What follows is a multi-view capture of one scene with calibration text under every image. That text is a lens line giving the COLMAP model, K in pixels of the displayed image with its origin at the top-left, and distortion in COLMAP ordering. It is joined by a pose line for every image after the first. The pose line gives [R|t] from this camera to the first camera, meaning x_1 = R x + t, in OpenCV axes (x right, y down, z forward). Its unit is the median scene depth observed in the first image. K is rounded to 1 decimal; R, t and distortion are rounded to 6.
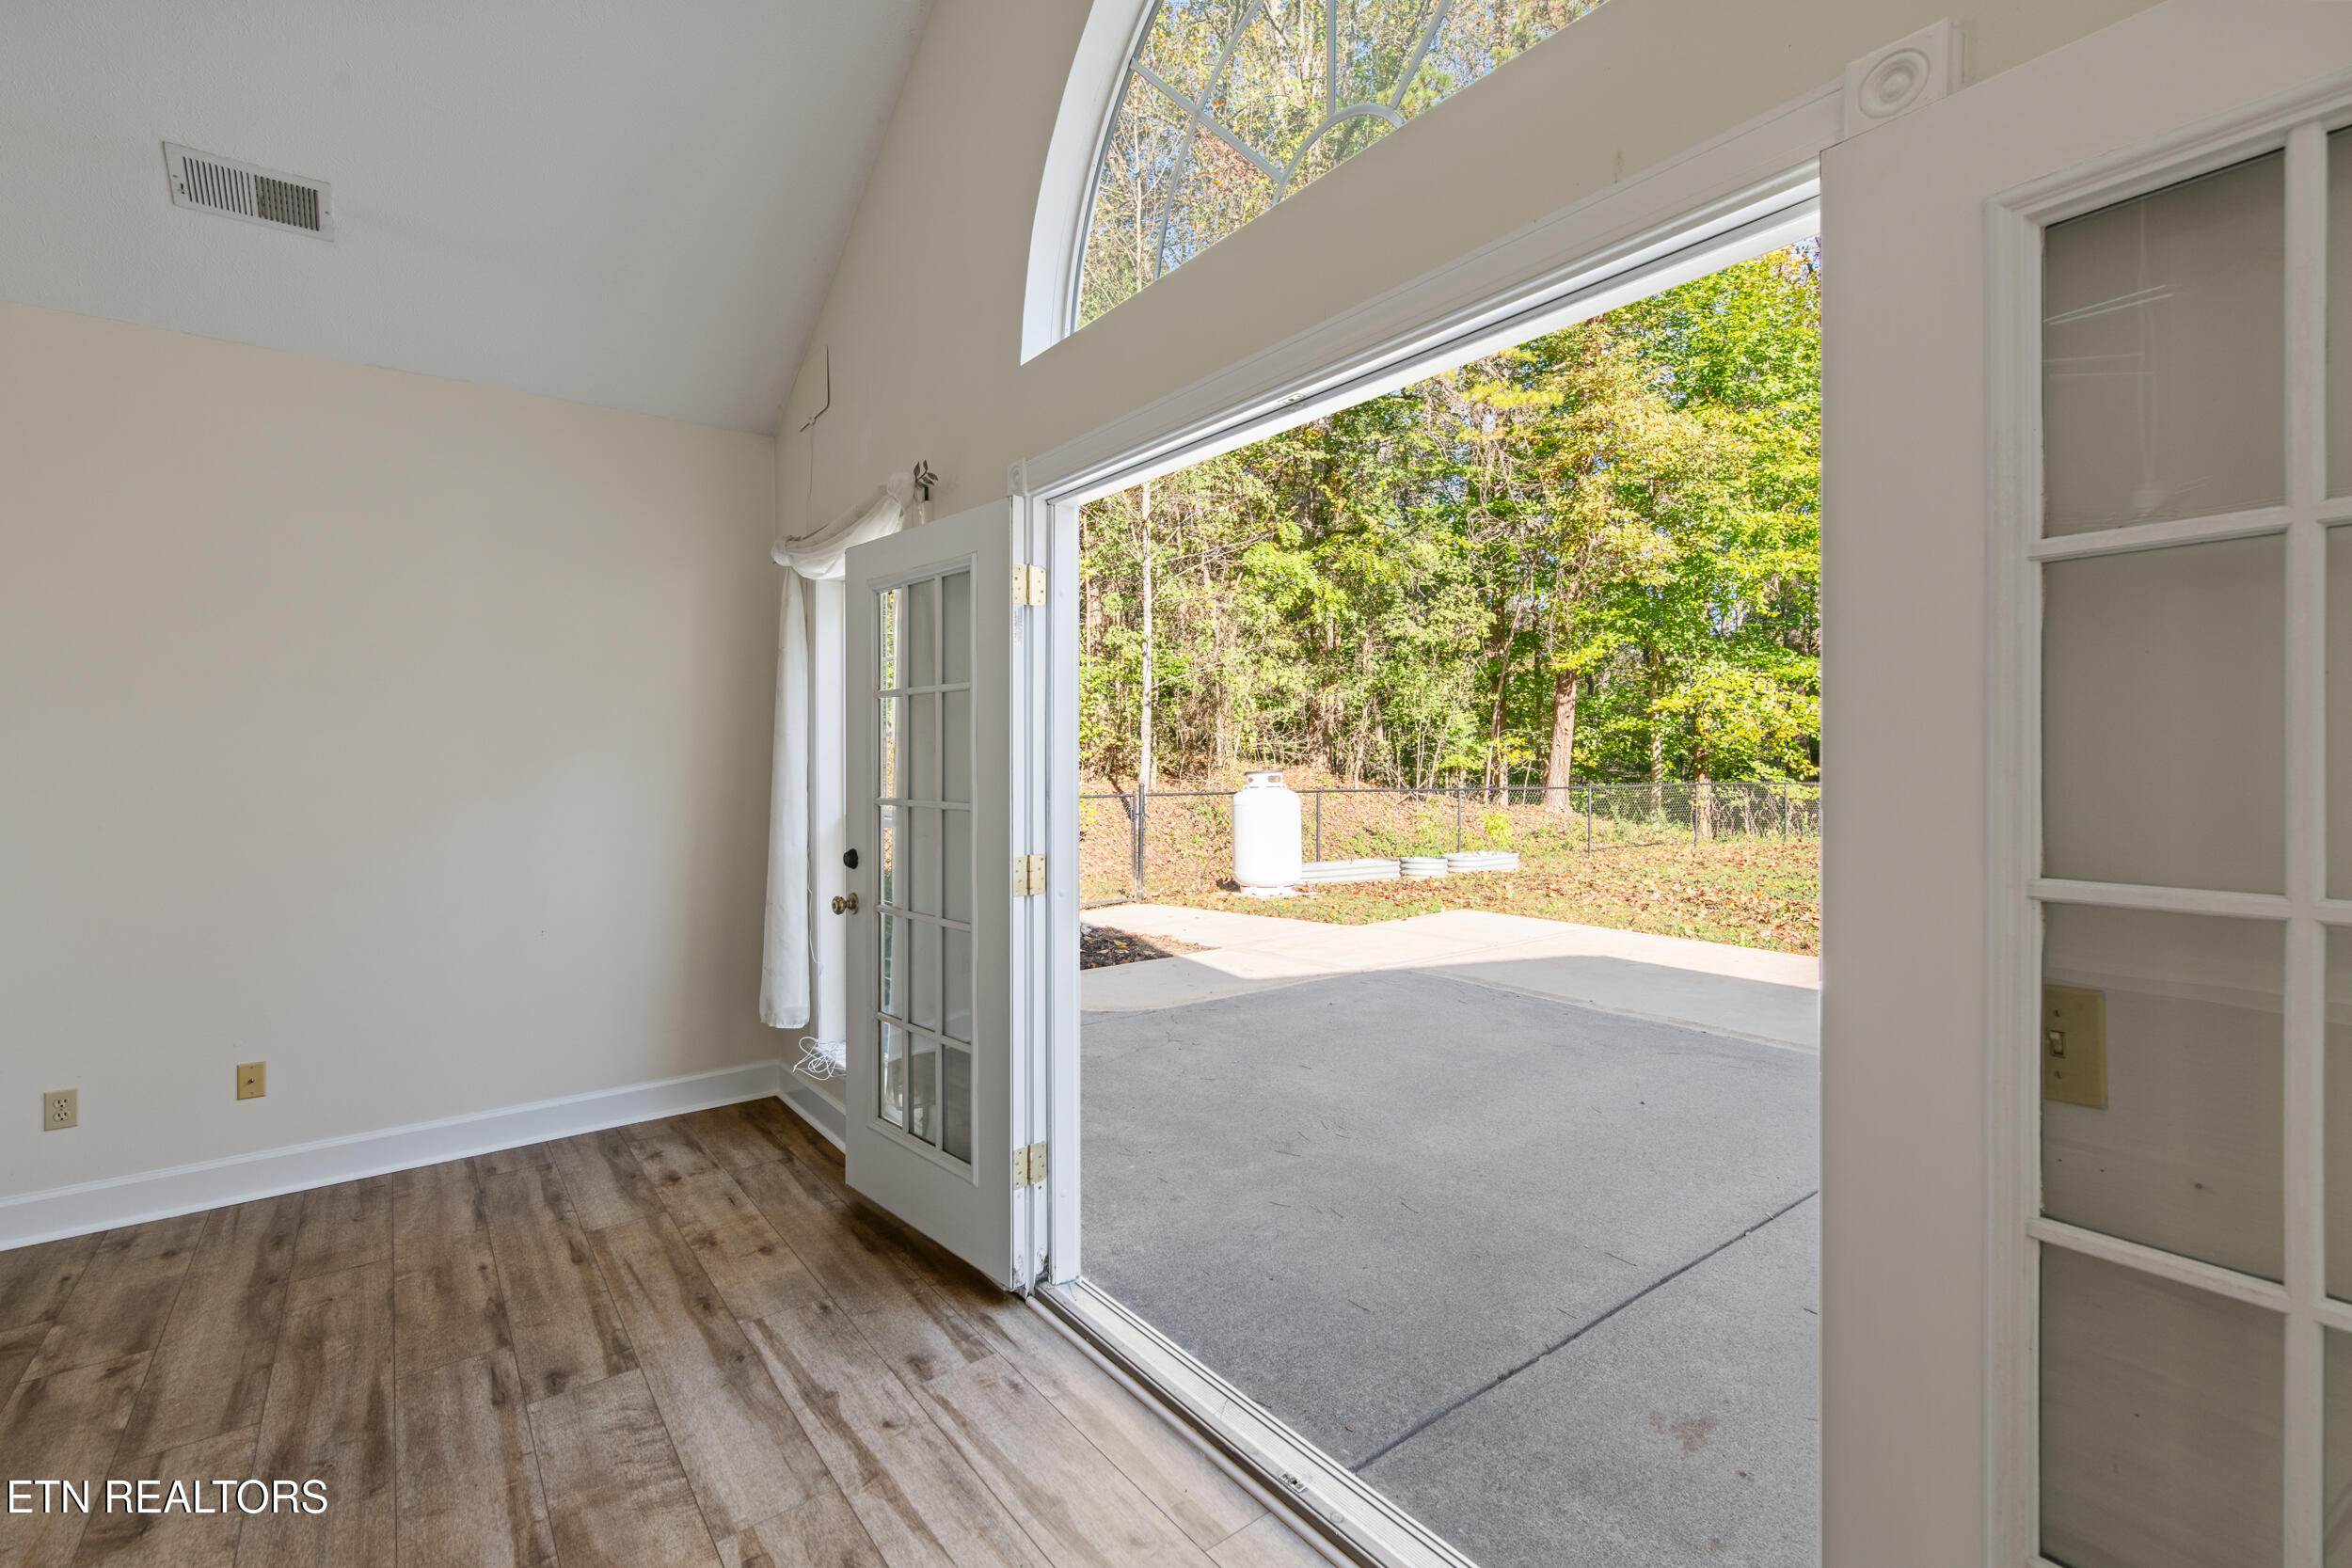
lens RADIAL K [[1025.0, 0, 1179.5], [0, 1025.0, 762.3], [0, 0, 1]] dist [0.000076, 0.000098]
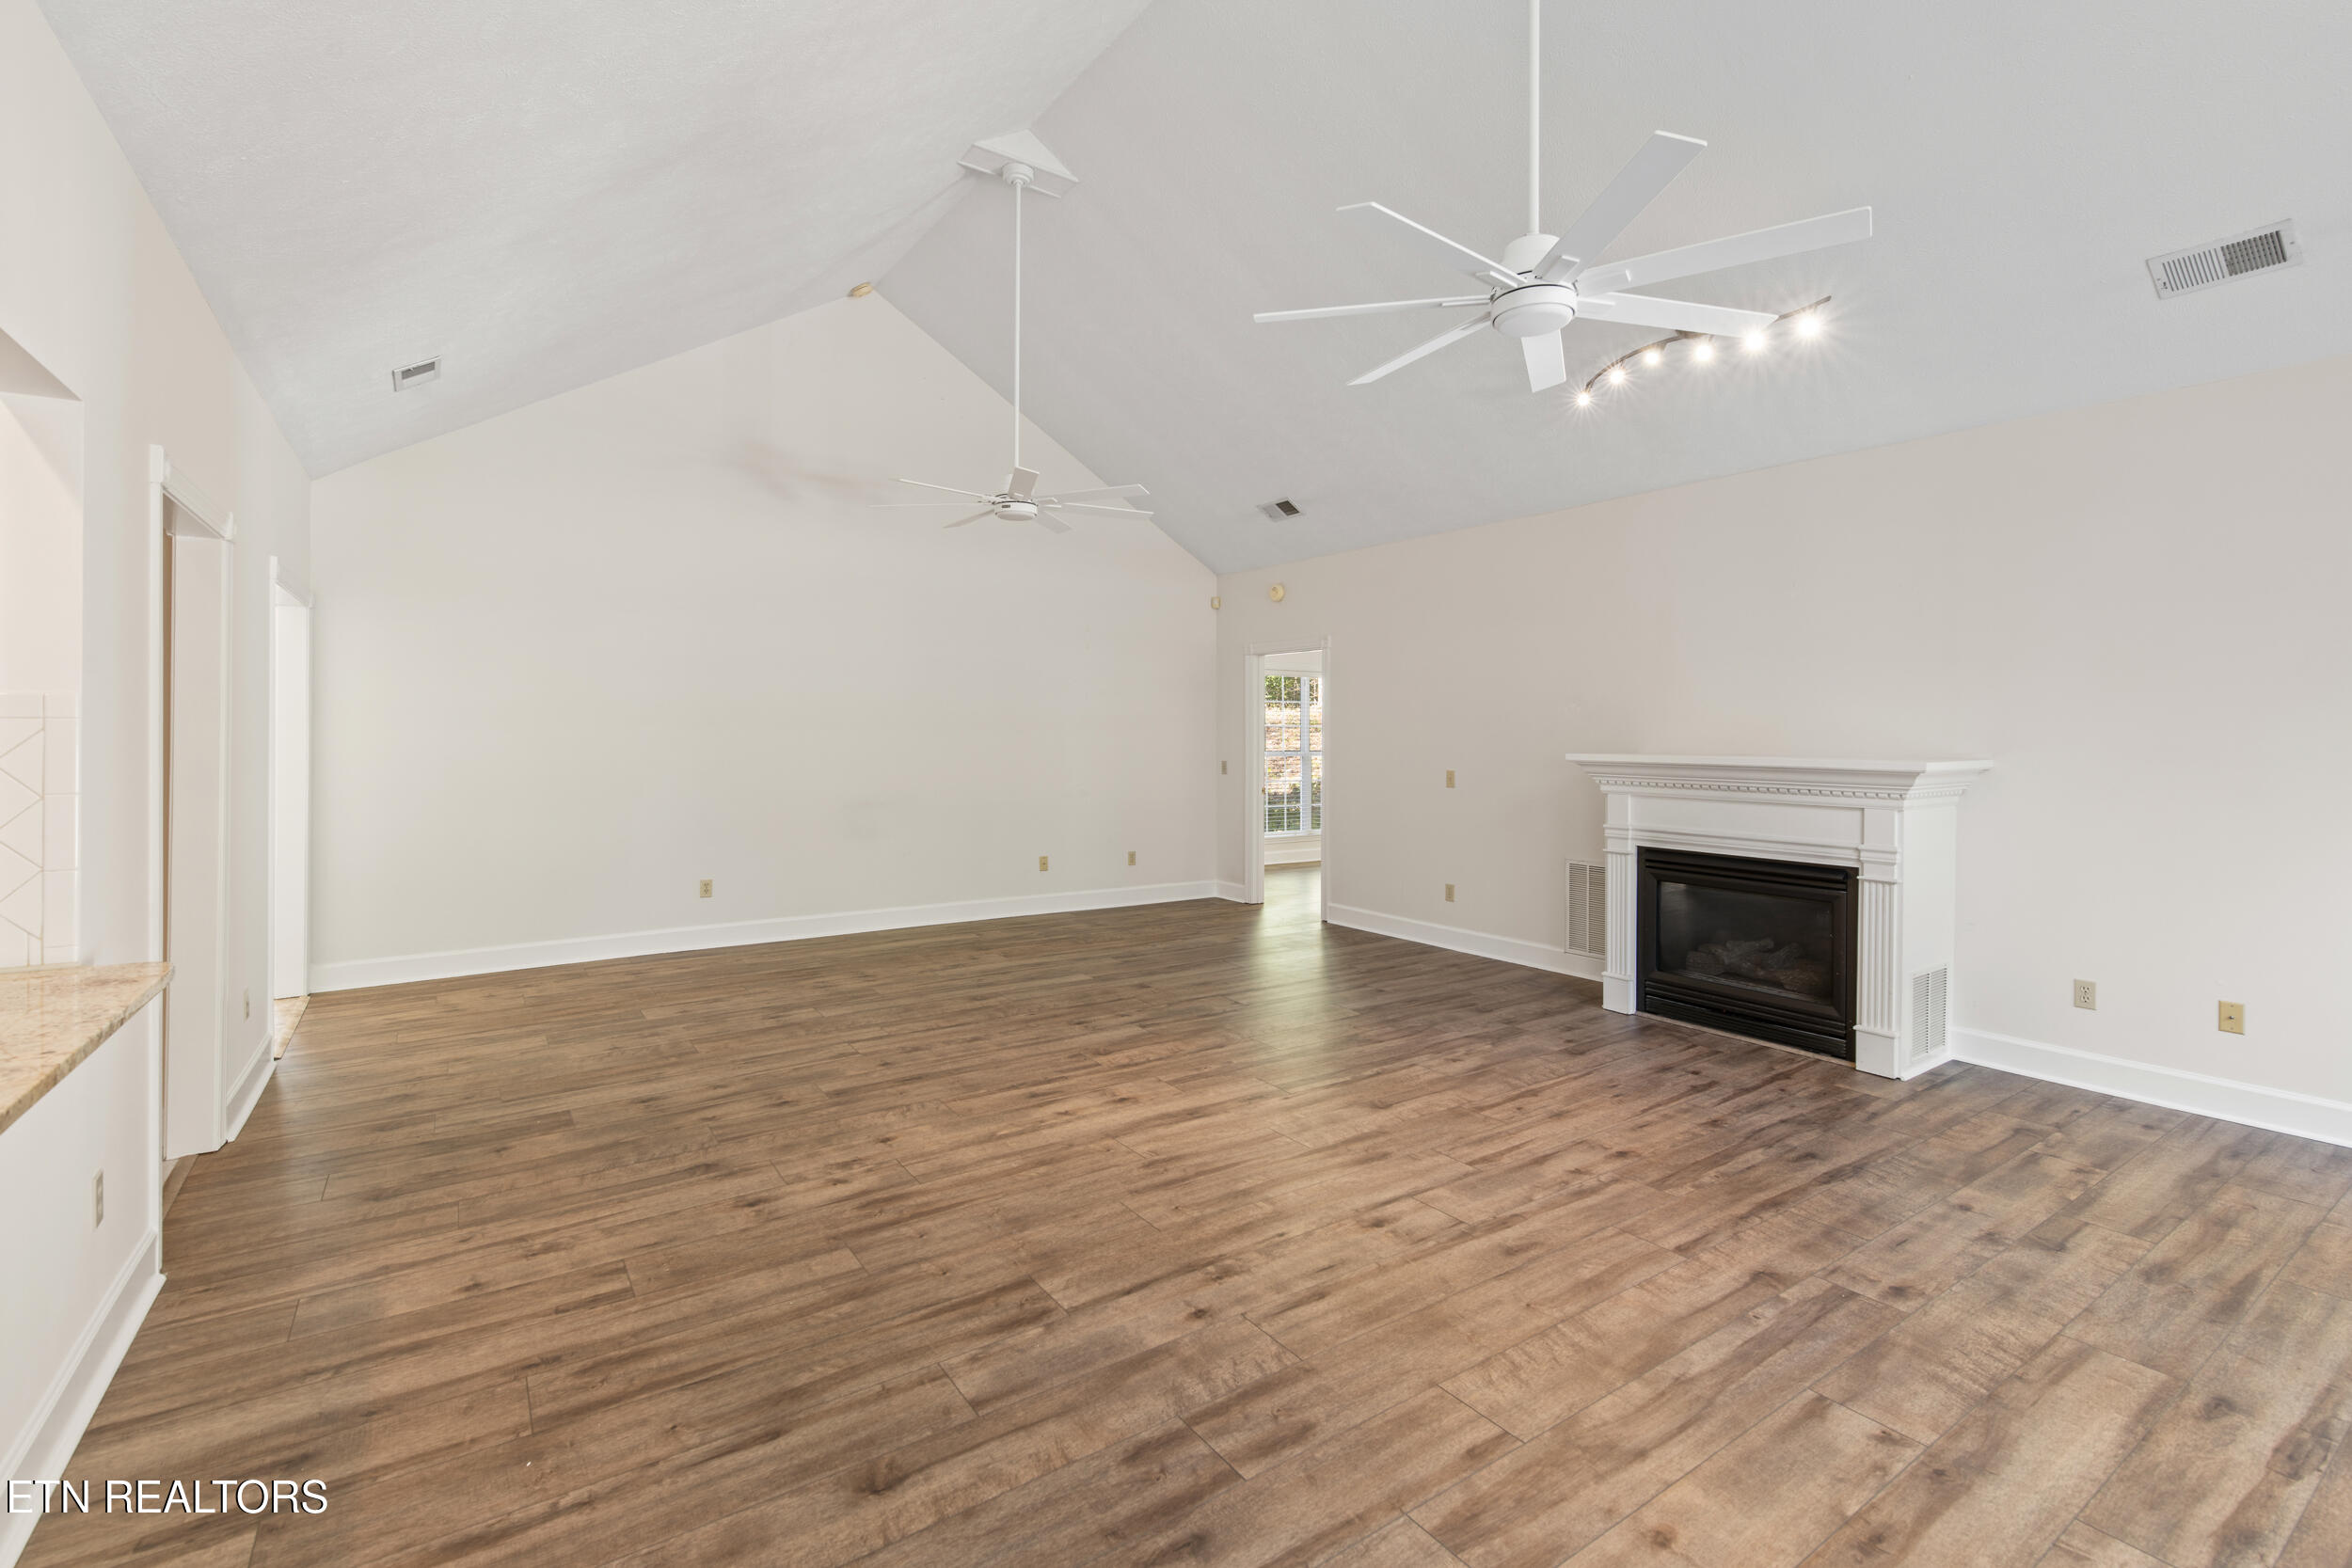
lens RADIAL K [[1047.0, 0, 1169.6], [0, 1047.0, 721.7], [0, 0, 1]] dist [-0.000066, 0.001323]
pose [[-0.059968, -0.006840, -0.998177, 0.457294], [-0.011340, 0.999917, -0.006171, -0.001676], [0.998136, 0.010949, -0.060040, -0.164337]]
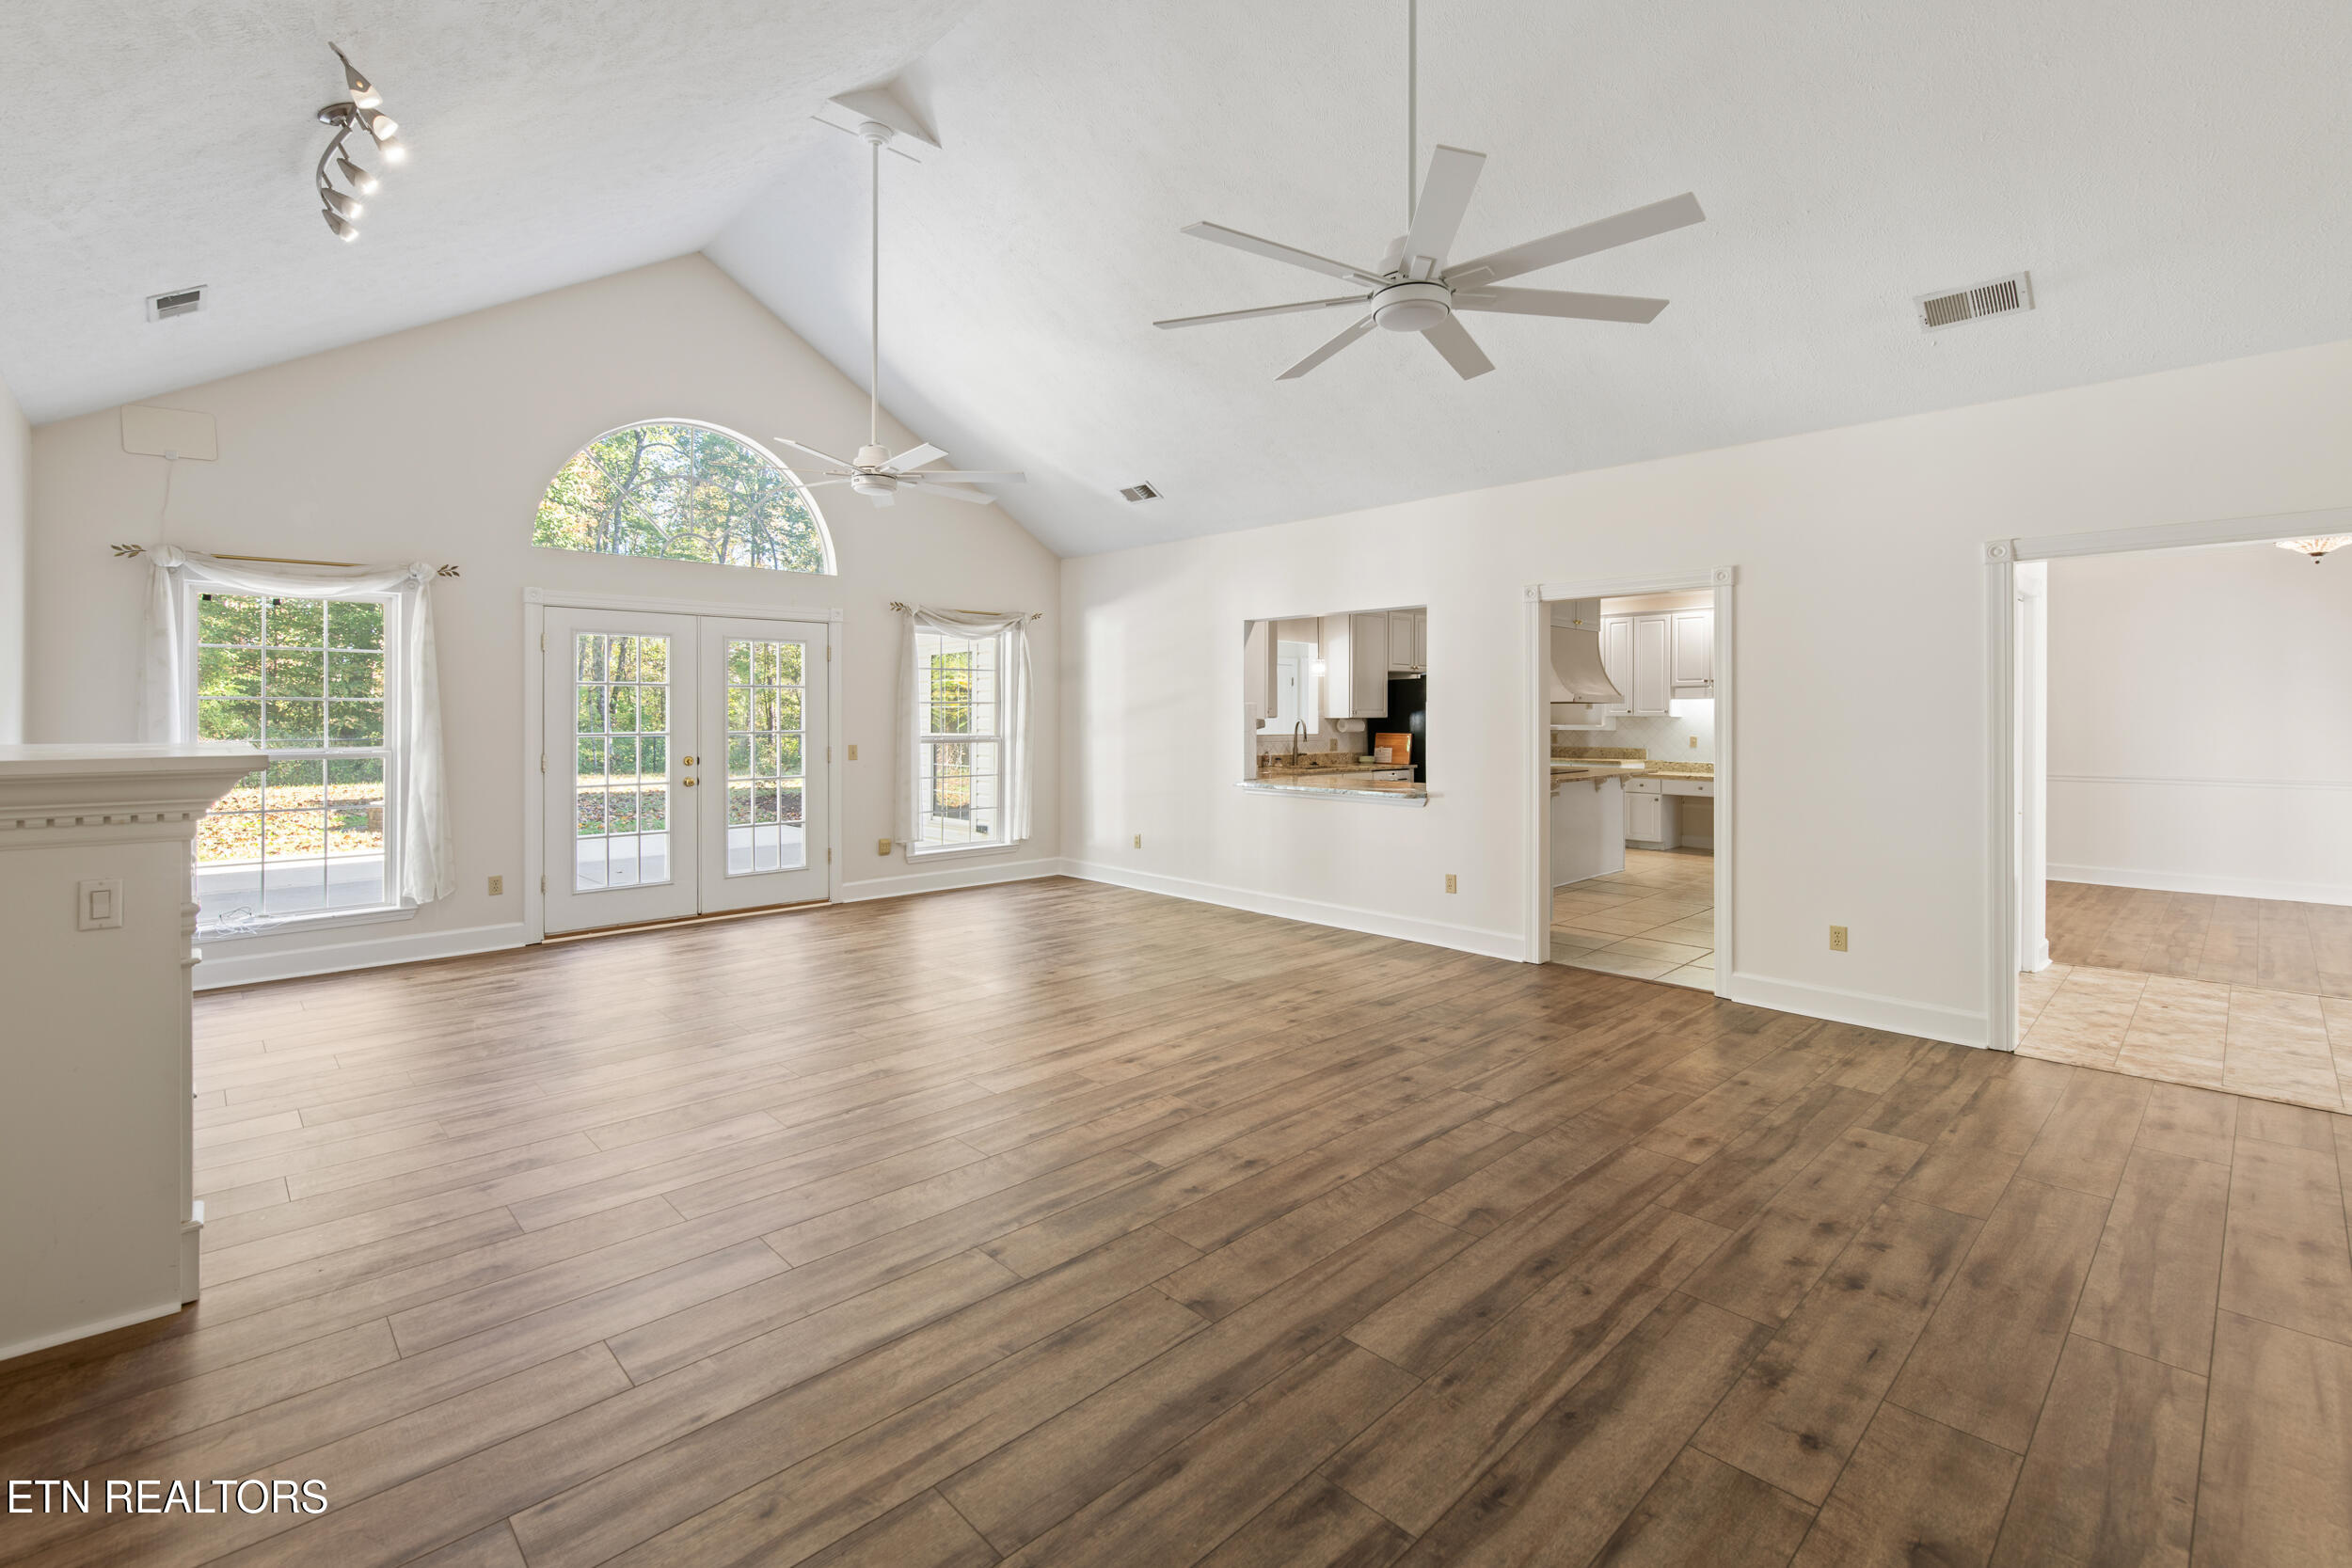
lens RADIAL K [[1047.0, 0, 1169.6], [0, 1047.0, 721.7], [0, 0, 1]] dist [-0.000066, 0.001323]
pose [[-0.093657, -0.006094, 0.995586, -2.932434], [0.006603, 0.999955, 0.006742, 0.006374], [-0.995583, 0.007206, -0.093612, -0.236119]]
